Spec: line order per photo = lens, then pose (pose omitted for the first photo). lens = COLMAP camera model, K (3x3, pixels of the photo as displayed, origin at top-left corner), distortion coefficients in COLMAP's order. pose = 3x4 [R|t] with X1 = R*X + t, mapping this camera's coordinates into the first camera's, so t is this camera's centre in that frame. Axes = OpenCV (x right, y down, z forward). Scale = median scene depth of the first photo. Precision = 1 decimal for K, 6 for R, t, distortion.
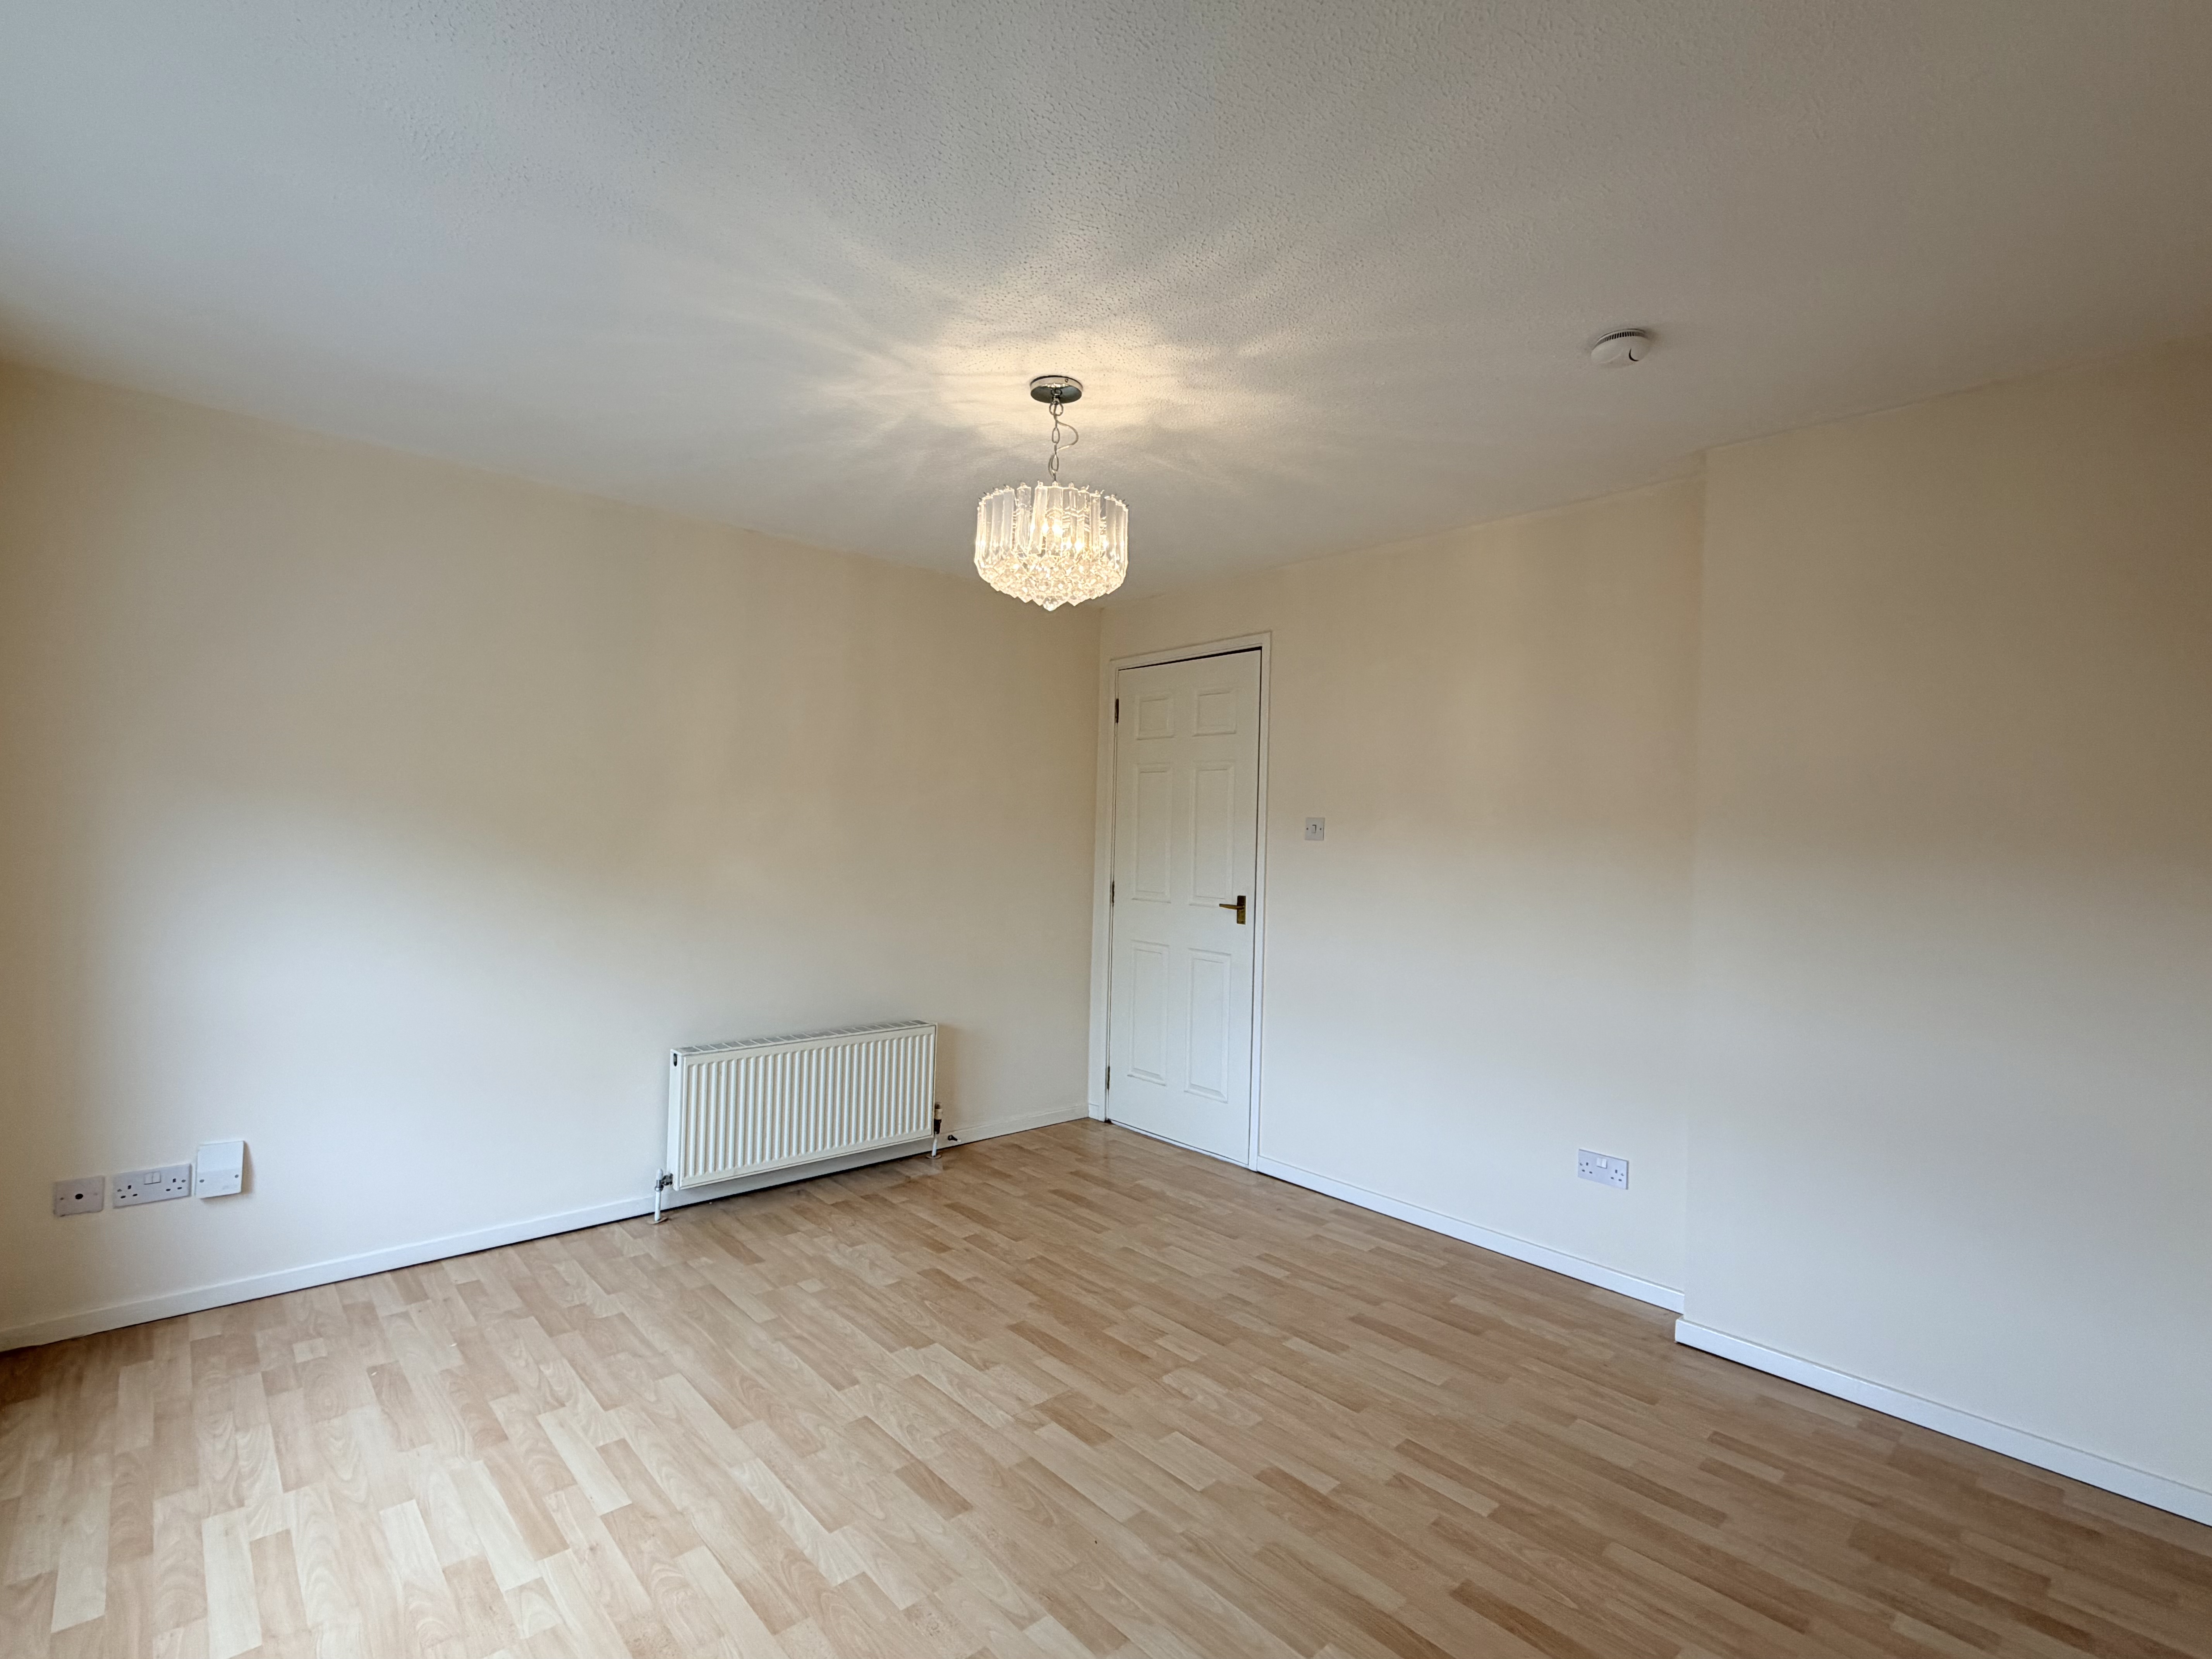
lens RADIAL K [[1041.1, 0, 1100.7], [0, 1041.1, 834.1], [0, 0, 1]] dist [-0.003357, -0.000512]
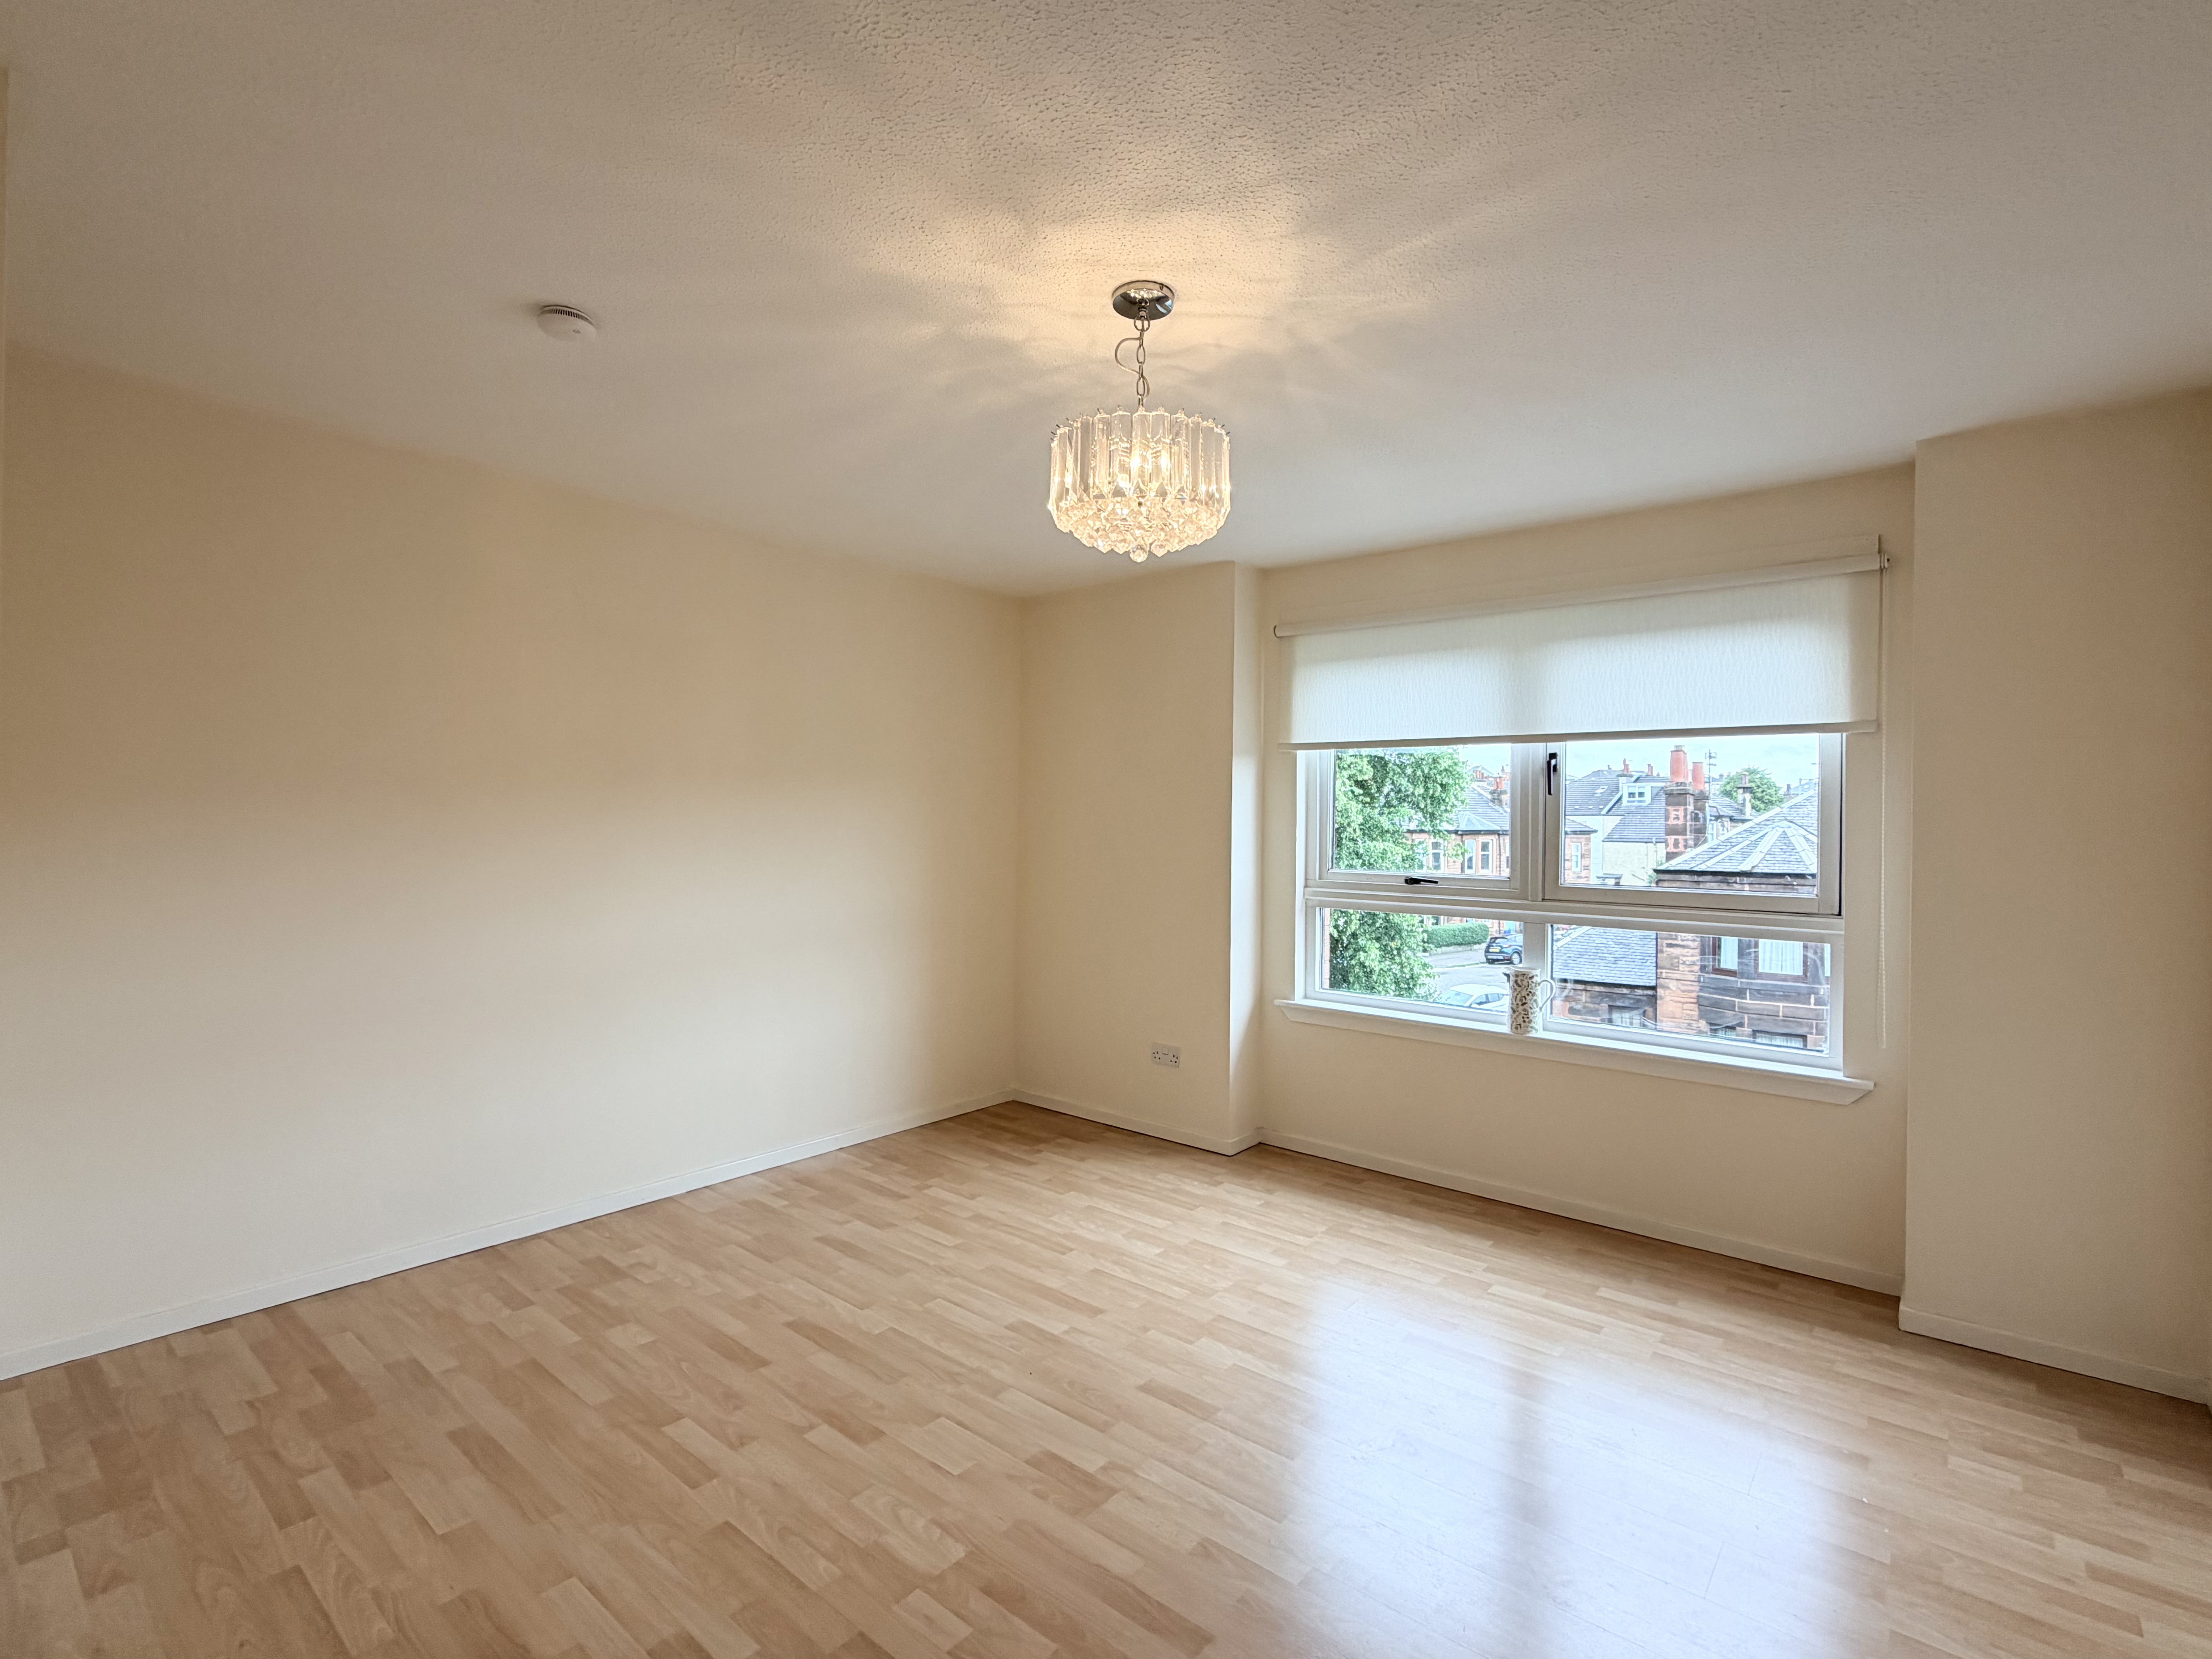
lens RADIAL K [[1041.1, 0, 1098.0], [0, 1041.1, 820.1], [0, 0, 1]] dist [-0.003357, -0.000512]
pose [[-0.990717, -0.040692, -0.129705, 0.096229], [-0.040064, 0.999169, -0.007452, 0.003650], [0.129900, -0.002186, -0.991525, 2.027562]]
